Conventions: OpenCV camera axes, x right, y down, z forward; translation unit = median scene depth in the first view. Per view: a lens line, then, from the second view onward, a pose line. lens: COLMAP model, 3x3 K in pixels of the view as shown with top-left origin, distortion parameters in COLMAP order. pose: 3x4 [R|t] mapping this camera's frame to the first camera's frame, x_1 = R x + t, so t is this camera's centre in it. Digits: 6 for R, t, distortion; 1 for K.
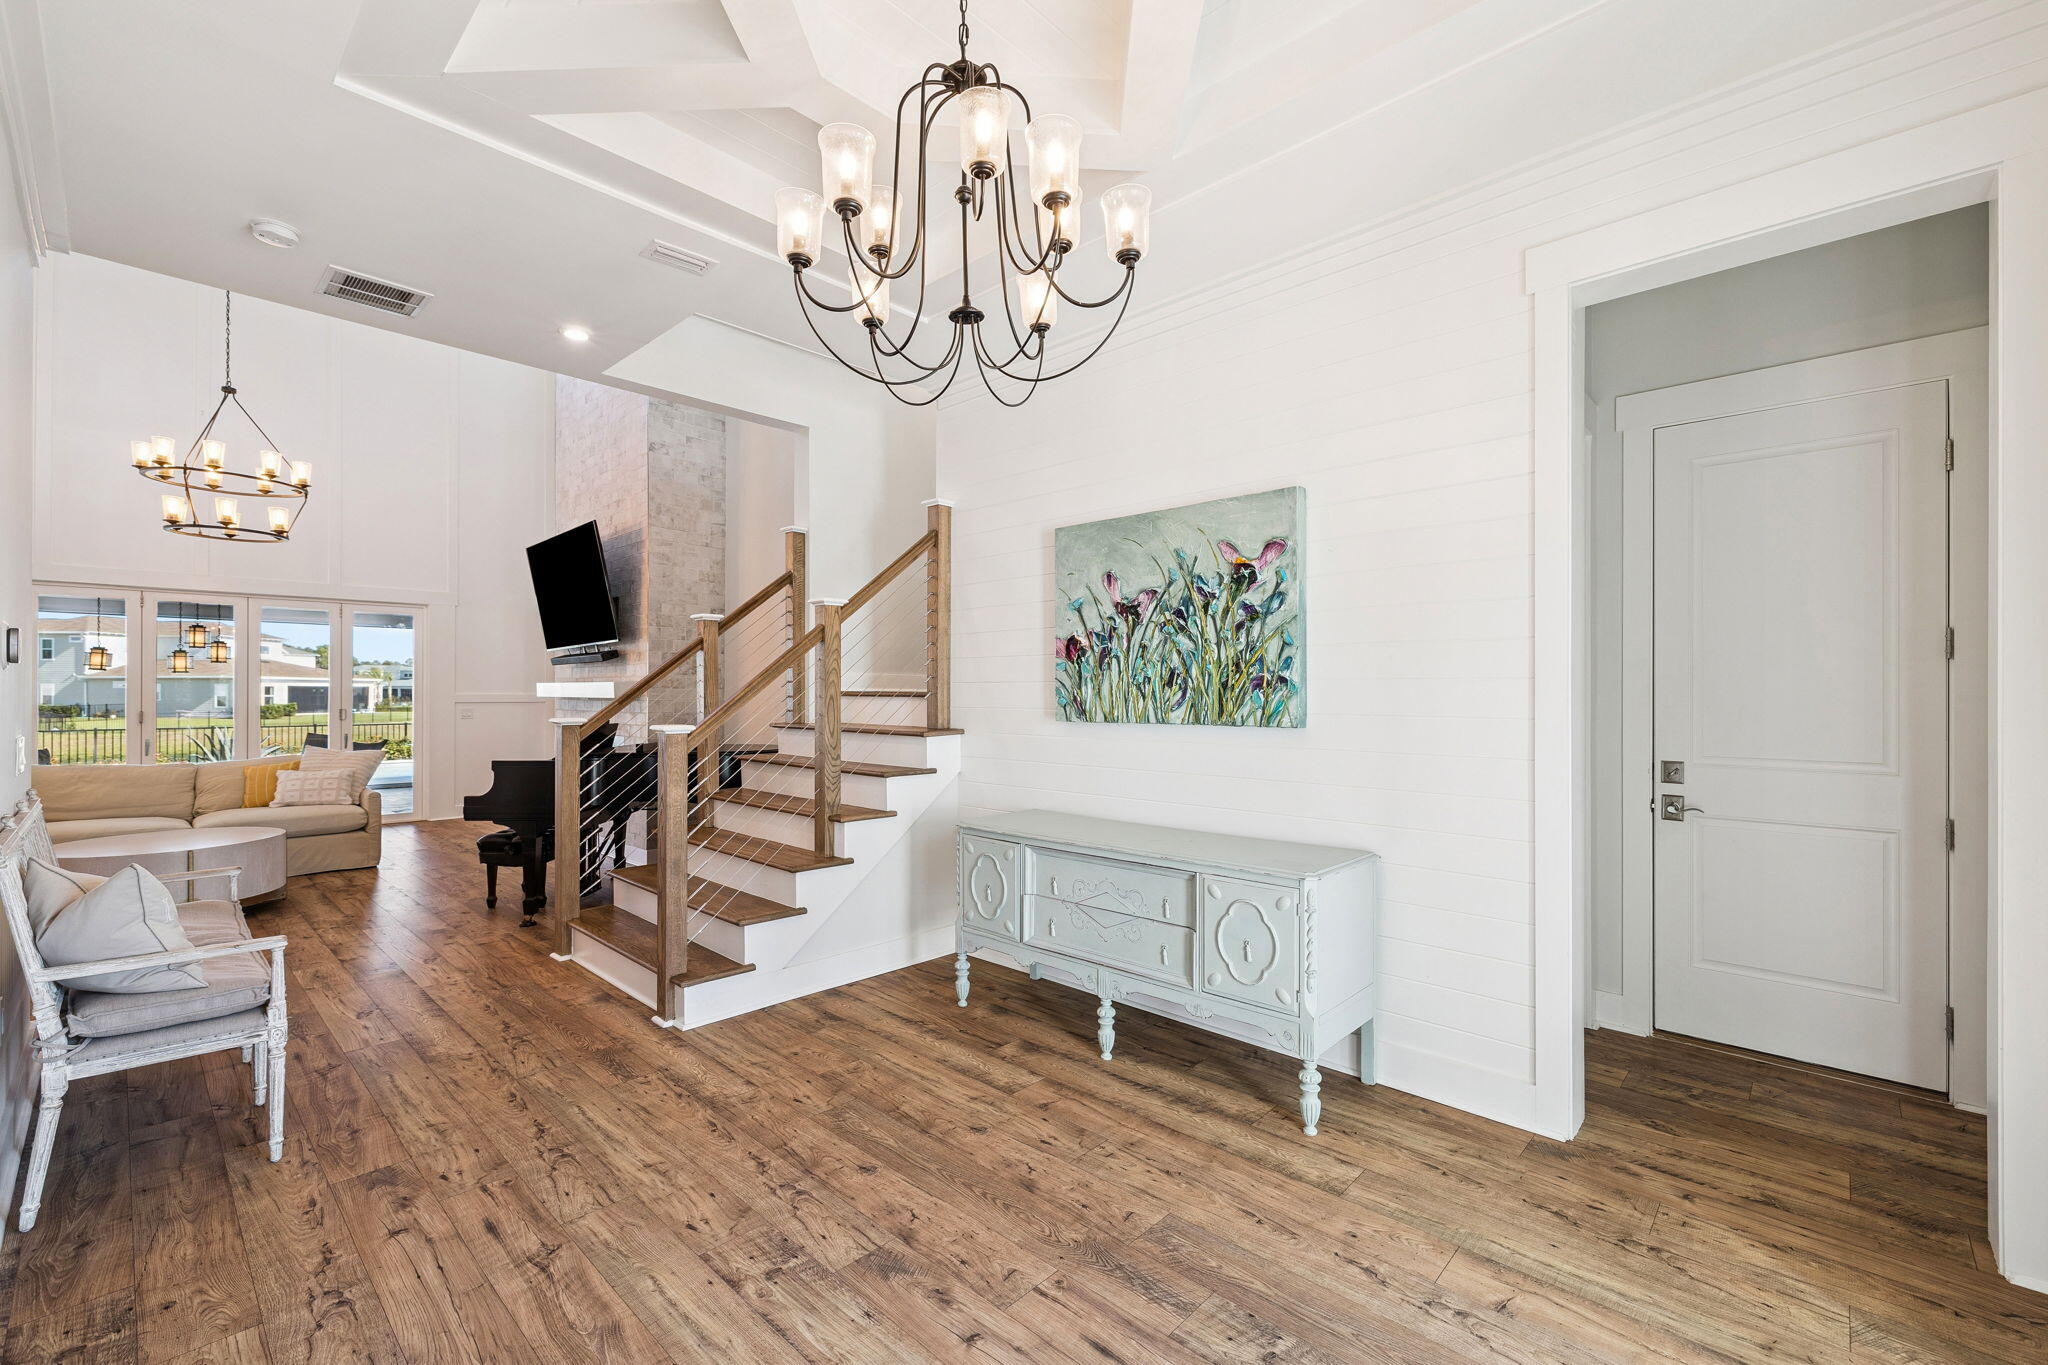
lens RADIAL K [[860.3, 0, 1026.1], [0, 860.3, 688.4], [0, 0, 1]] dist [-0.001637, 0.000100]
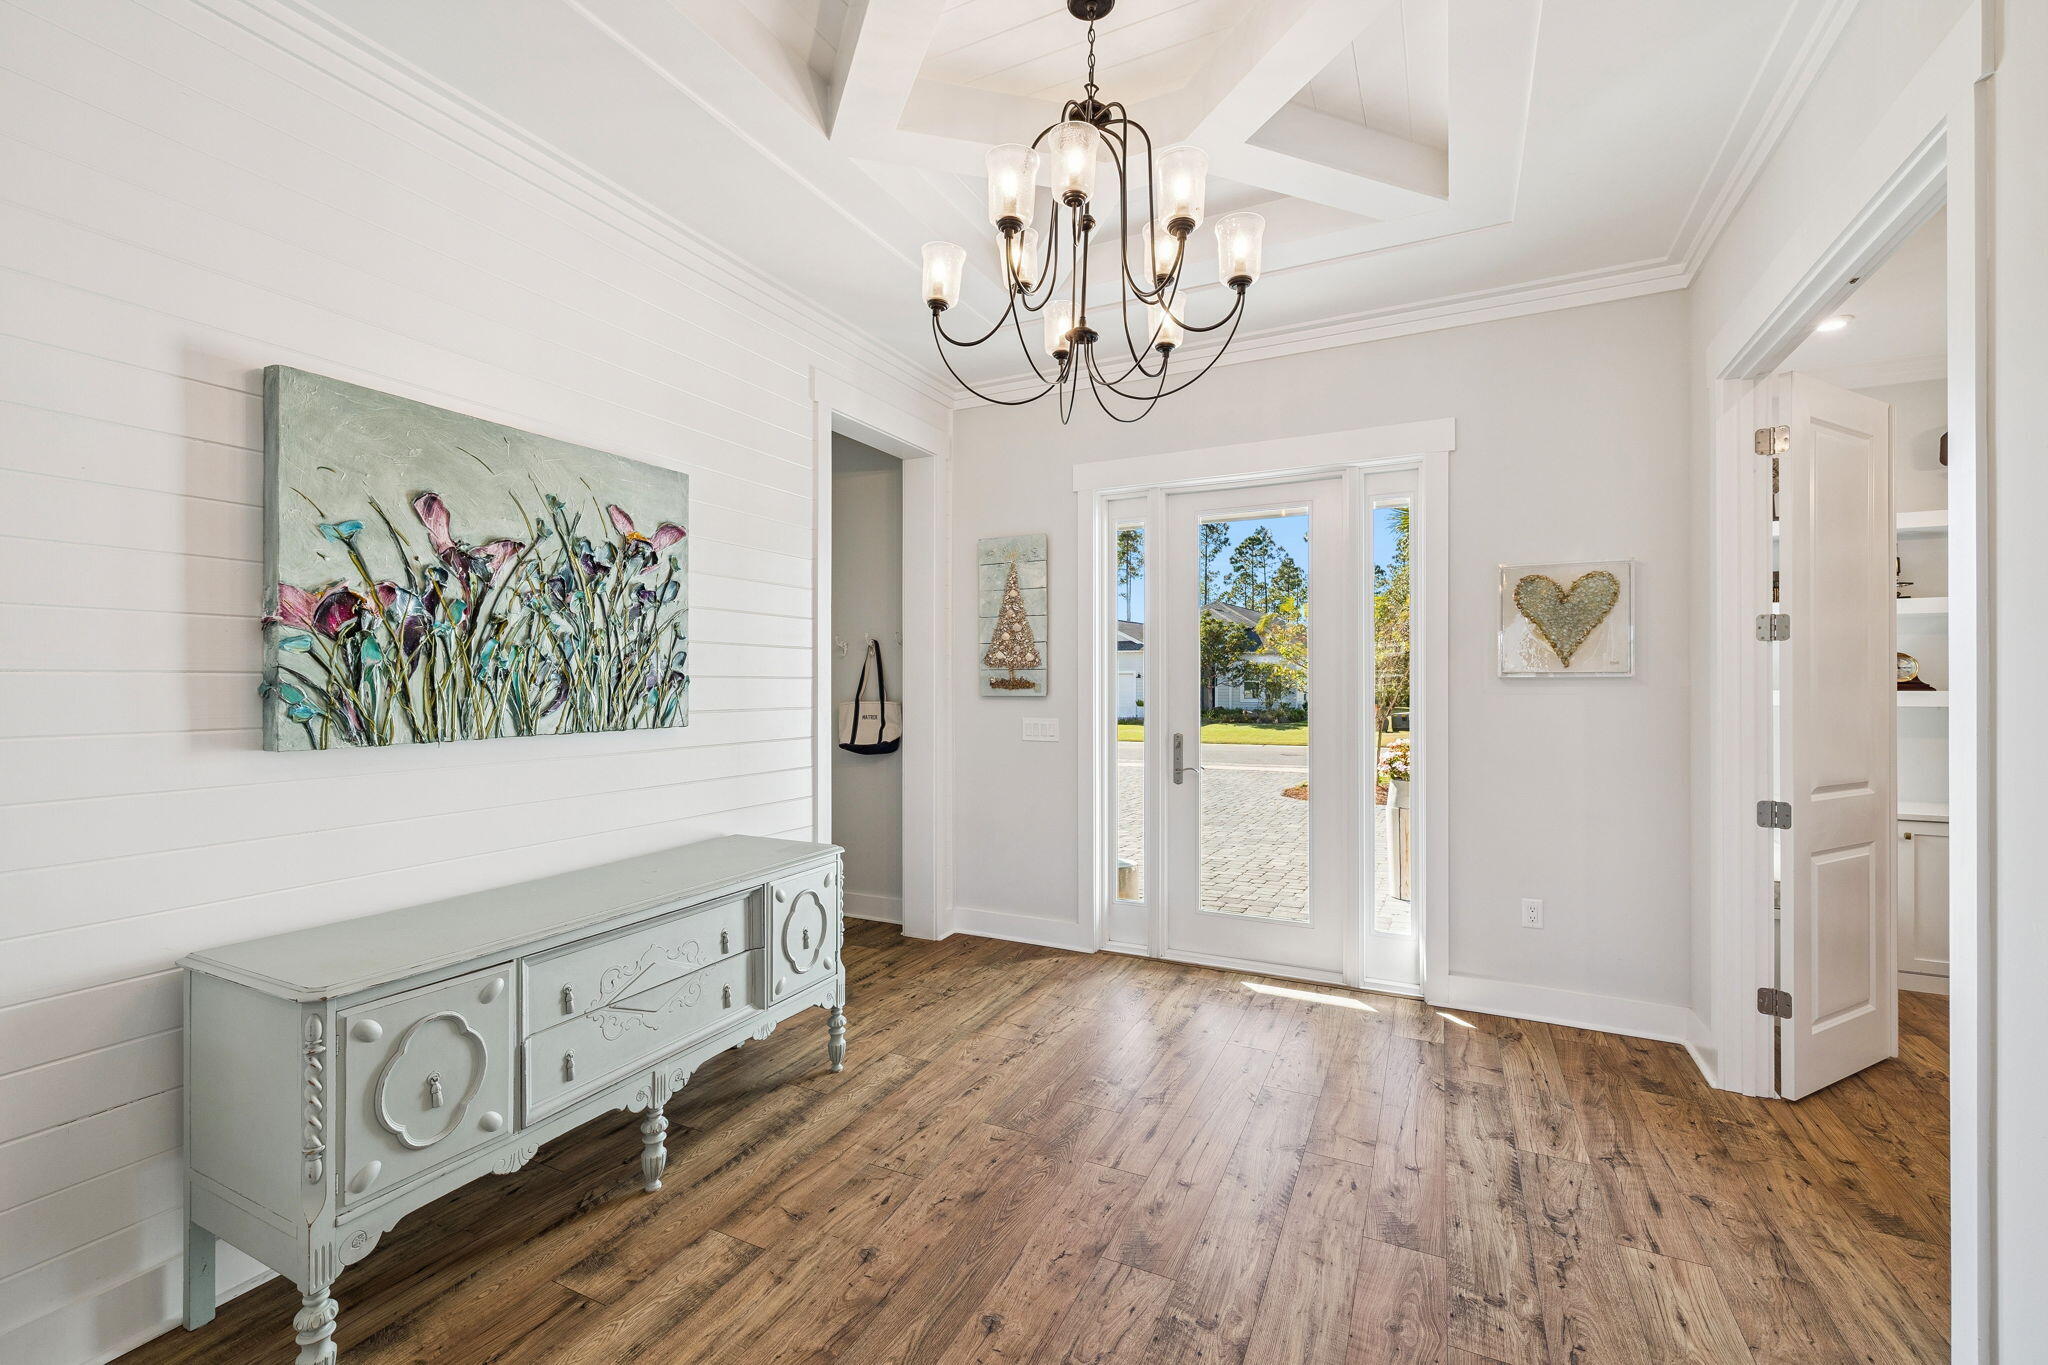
lens RADIAL K [[860.3, 0, 1011.0], [0, 860.3, 676.7], [0, 0, 1]] dist [-0.001637, 0.000100]
pose [[-0.285460, 0.003450, 0.958384, -0.698678], [-0.003768, 0.999982, -0.004722, -0.005910], [-0.958383, -0.004959, -0.285442, 0.915400]]
